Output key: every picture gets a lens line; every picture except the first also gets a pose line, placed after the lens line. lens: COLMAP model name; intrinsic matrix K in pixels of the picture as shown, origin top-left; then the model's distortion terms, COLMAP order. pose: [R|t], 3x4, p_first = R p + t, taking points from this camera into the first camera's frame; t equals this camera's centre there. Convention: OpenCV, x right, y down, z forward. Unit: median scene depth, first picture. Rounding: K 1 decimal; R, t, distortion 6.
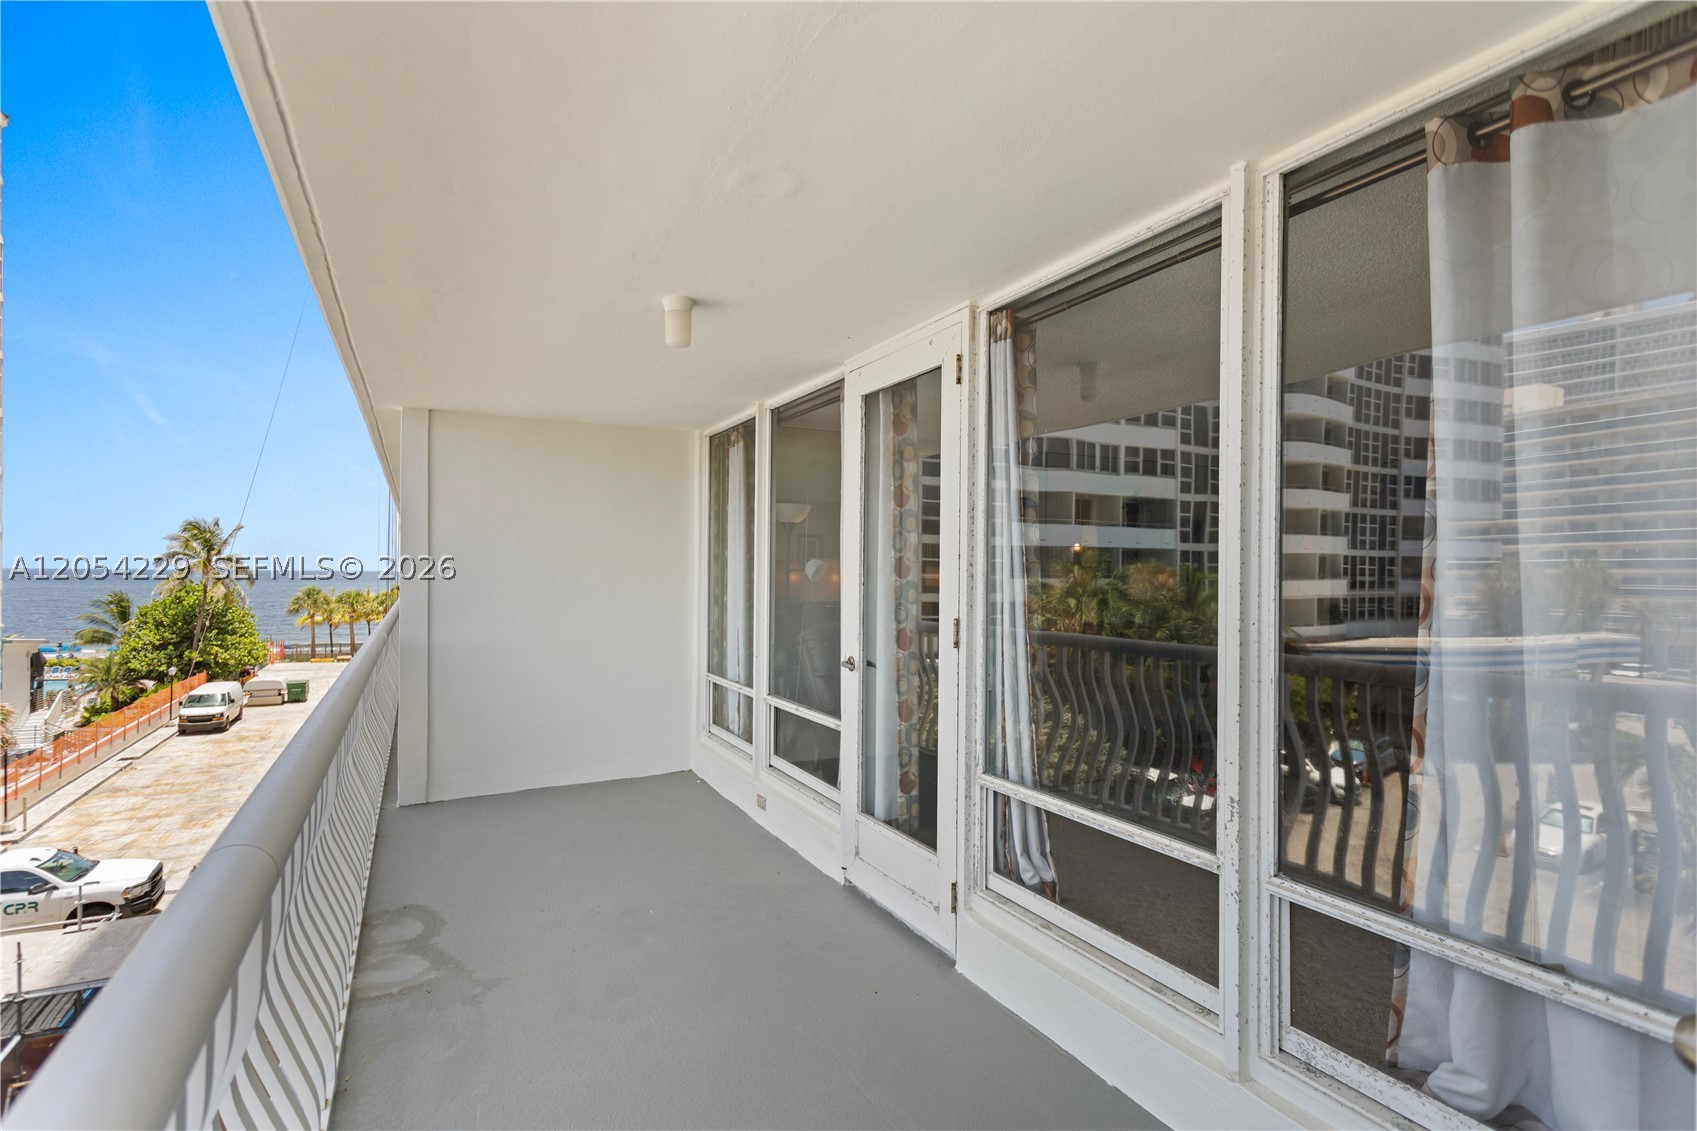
lens RADIAL K [[830.3, 0, 840.4], [0, 830.3, 566.6], [0, 0, 1]] dist [0.004743, 0.000769]
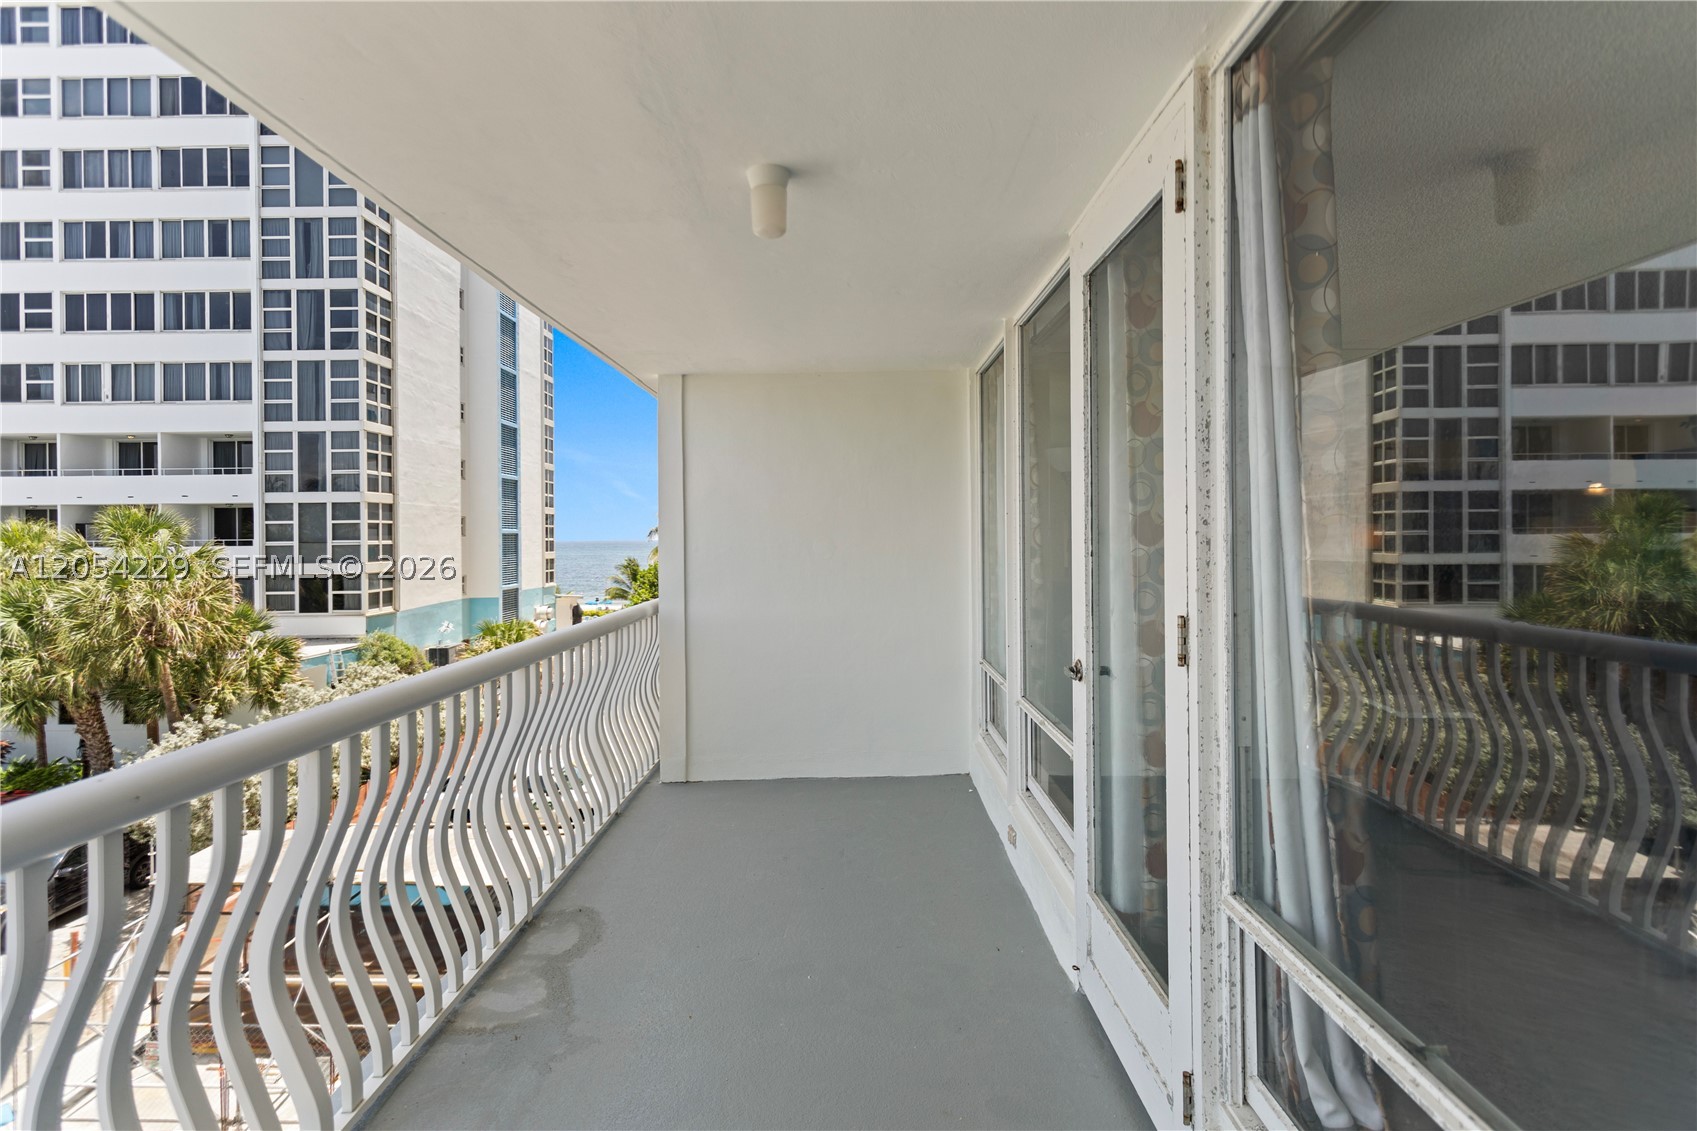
lens RADIAL K [[830.3, 0, 853.8], [0, 830.3, 532.1], [0, 0, 1]] dist [0.004743, 0.000769]
pose [[0.886031, -0.020067, -0.463192, 0.173399], [0.021839, 0.999760, -0.001536, 0.000016], [0.463112, -0.008755, 0.886256, 0.319437]]
